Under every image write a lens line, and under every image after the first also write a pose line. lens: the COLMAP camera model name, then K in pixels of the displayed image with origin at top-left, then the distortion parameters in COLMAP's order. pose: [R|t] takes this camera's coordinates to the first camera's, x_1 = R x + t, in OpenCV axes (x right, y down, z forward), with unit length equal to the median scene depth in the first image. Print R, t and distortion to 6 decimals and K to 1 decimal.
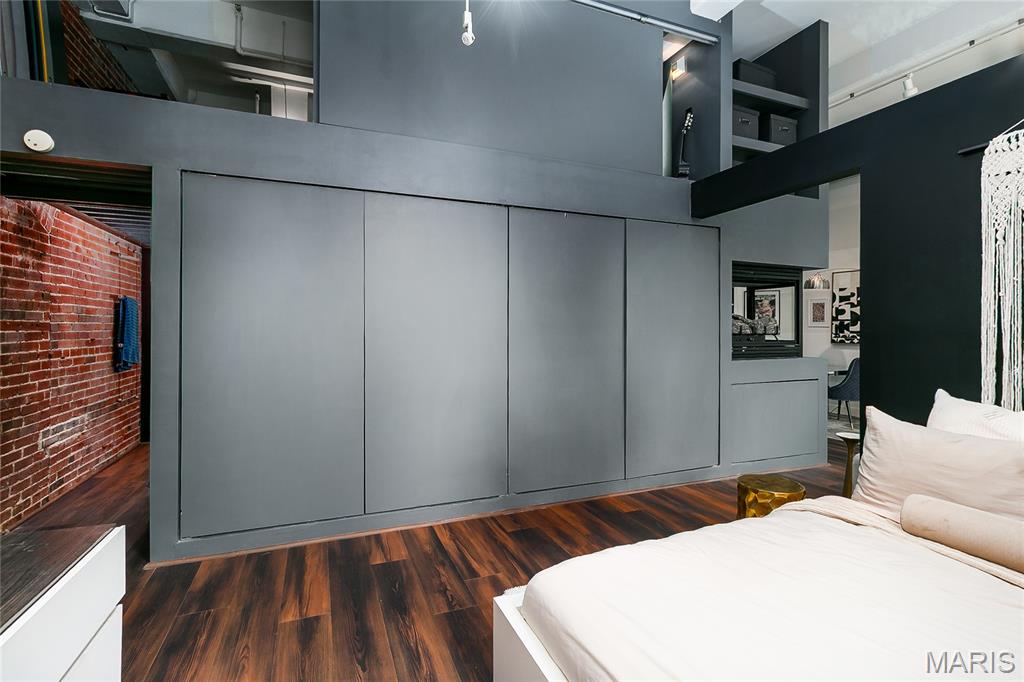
lens RADIAL K [[475.7, 0, 513.2], [0, 475.7, 332.7], [0, 0, 1]] dist [0.000990, 0.000080]
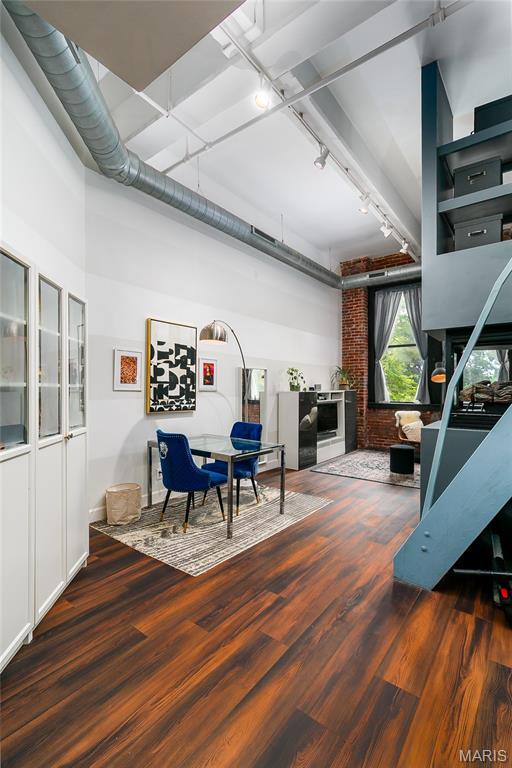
lens RADIAL K [[356.8, 0, 259.9], [0, 356.8, 386.2], [0, 0, 1]] dist [0.000990, 0.000080]
pose [[-0.512049, 0.009050, 0.858909, 0.101221], [0.009005, 0.999946, -0.005167, -0.015304], [-0.858909, 0.005089, -0.512102, 1.162901]]
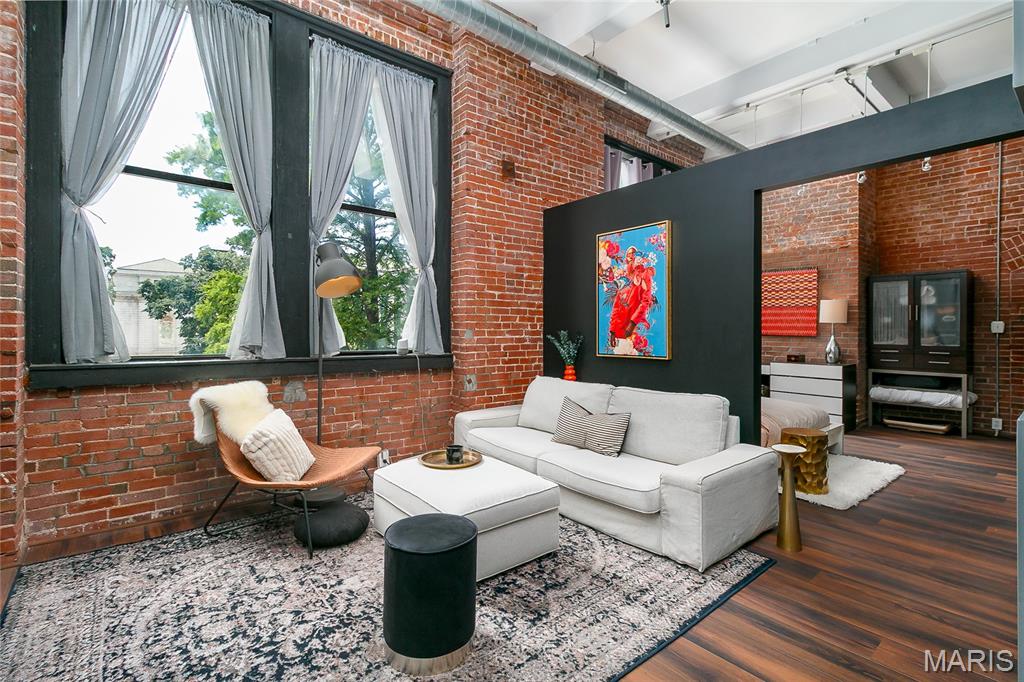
lens RADIAL K [[475.7, 0, 527.4], [0, 475.7, 314.1], [0, 0, 1]] dist [0.000990, 0.000080]
pose [[-0.946246, -0.013685, -0.323158, 0.653070], [-0.005193, 0.999619, -0.027125, 0.002456], [0.323406, -0.023989, -0.945956, 0.765722]]
